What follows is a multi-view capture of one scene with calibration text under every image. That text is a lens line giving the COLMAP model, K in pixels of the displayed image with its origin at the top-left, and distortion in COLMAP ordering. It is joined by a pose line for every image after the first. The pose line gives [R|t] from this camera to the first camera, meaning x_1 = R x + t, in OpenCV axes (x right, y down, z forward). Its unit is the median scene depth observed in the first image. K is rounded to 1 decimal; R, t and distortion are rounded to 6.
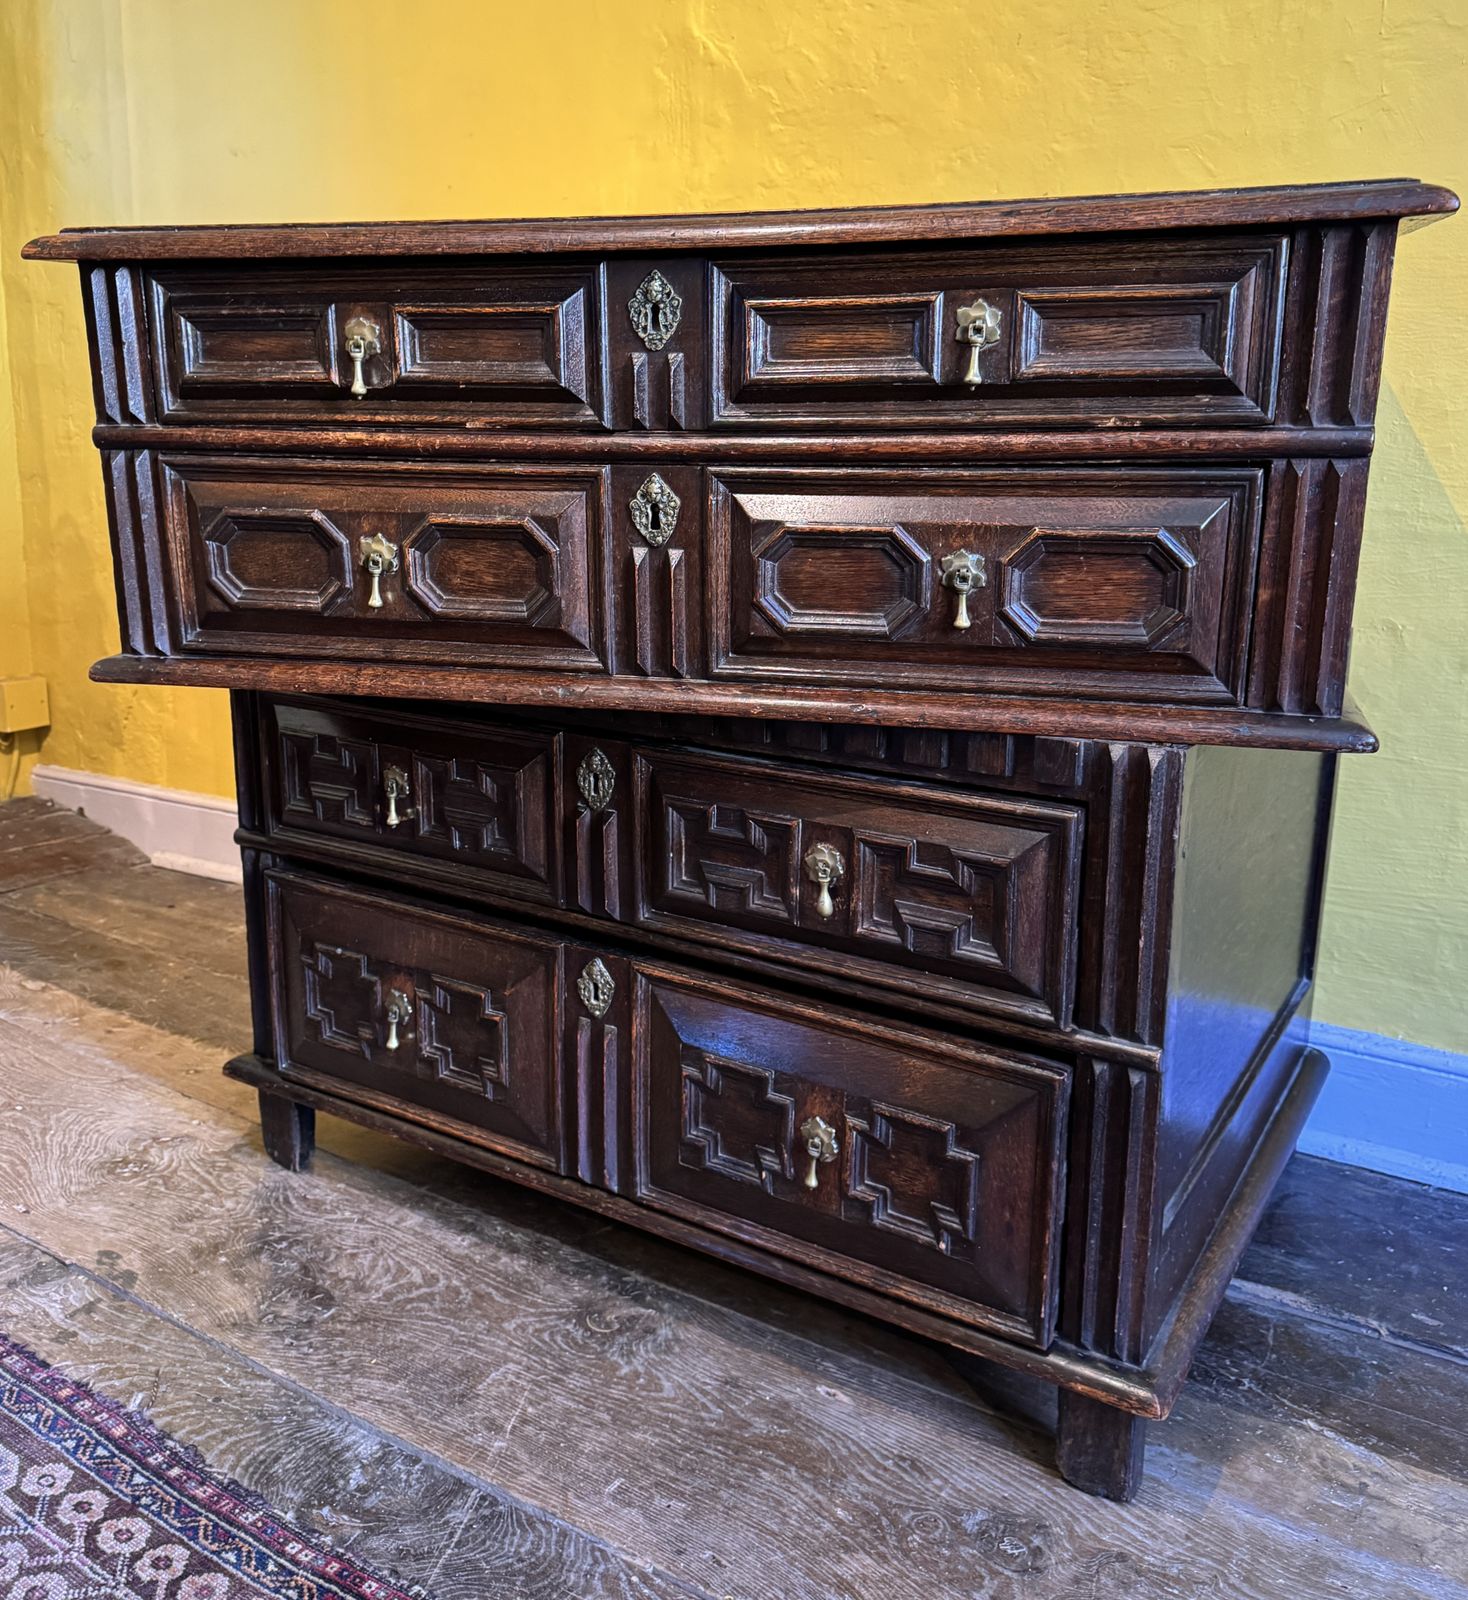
lens RADIAL K [[1475.0, 0, 703.1], [0, 1475.0, 734.3], [0, 0, 1]] dist [-0.003258, 0.000000]
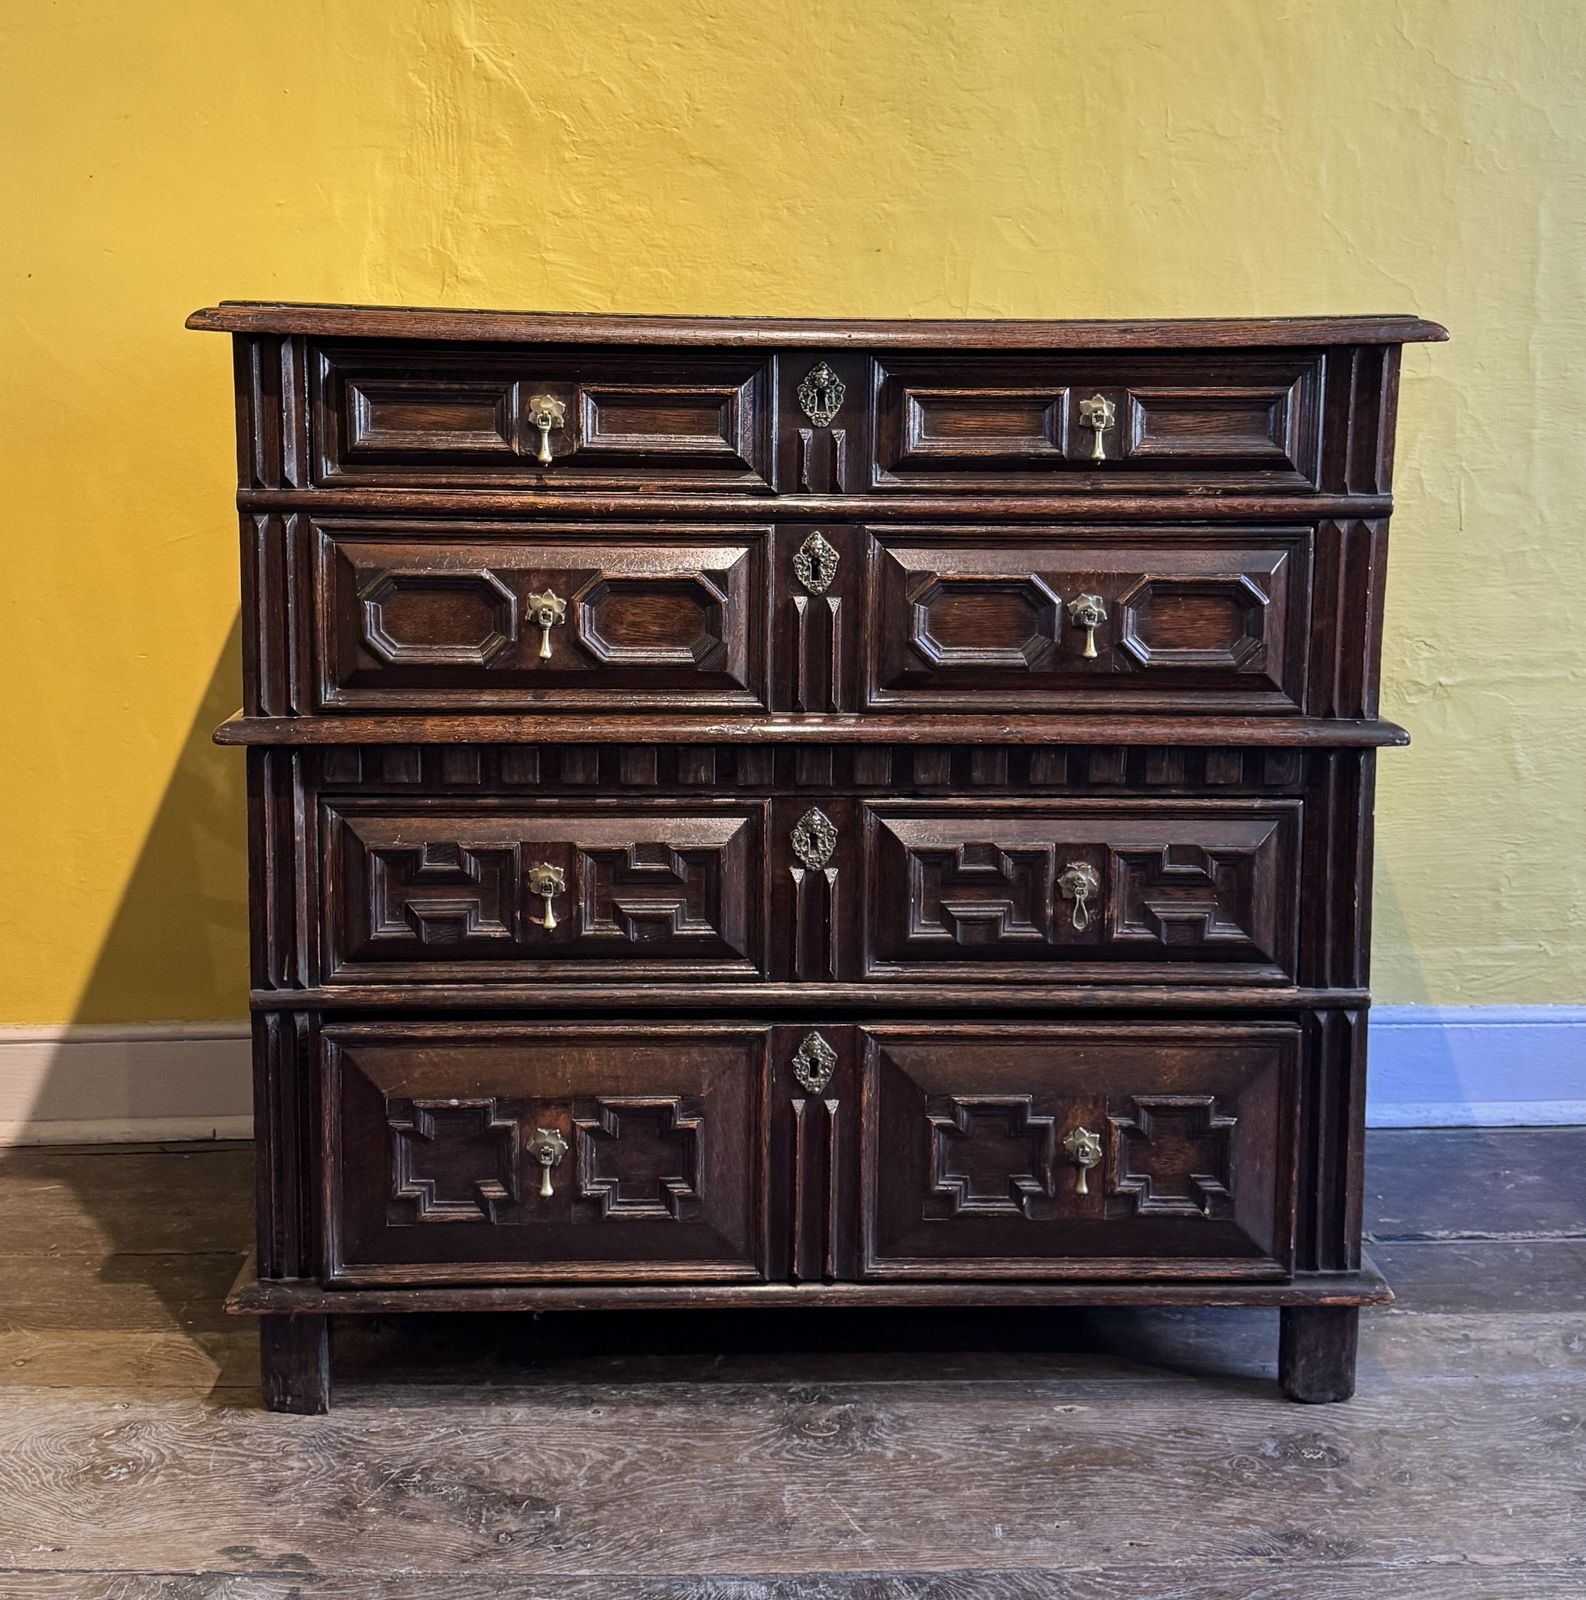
lens RADIAL K [[2067.3, 0, 797.0], [0, 2067.3, 603.6], [0, 0, 1]] dist [0.018597, 0.000000]
pose [[0.820412, -0.064606, 0.568112, -0.860655], [0.124972, 0.989834, -0.067908, -0.038881], [-0.557949, 0.126710, 0.820145, -0.160491]]
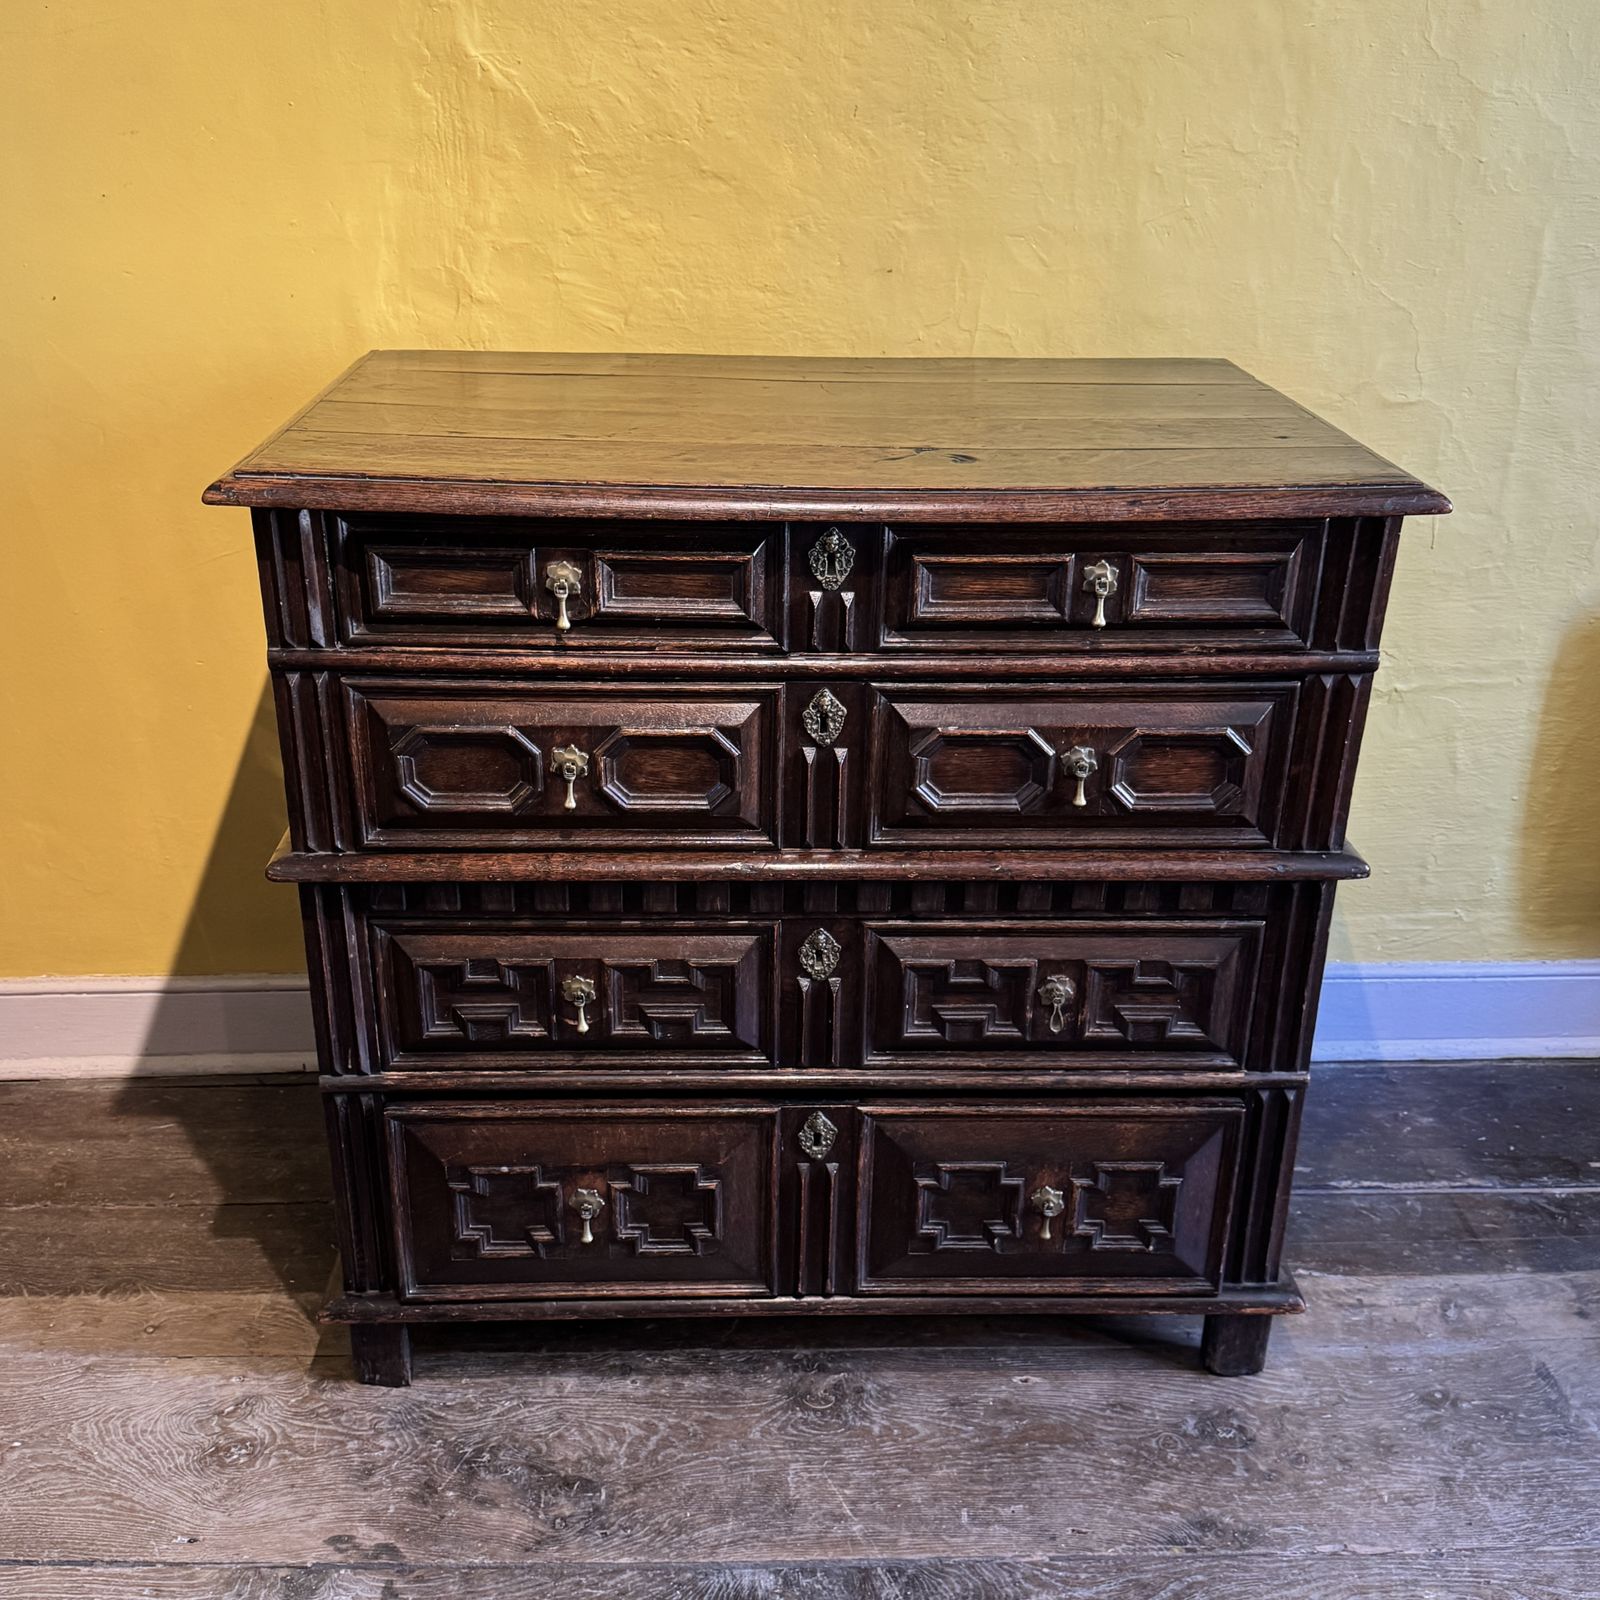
lens RADIAL K [[1755.7, 0, 802.2], [0, 1755.7, 874.7], [0, 0, 1]] dist [0.038533, 0.000000]
pose [[0.821223, -0.232514, 0.521086, -0.747481], [0.116773, 0.962367, 0.245387, -0.355098], [-0.558532, -0.140669, 0.817468, -0.056574]]
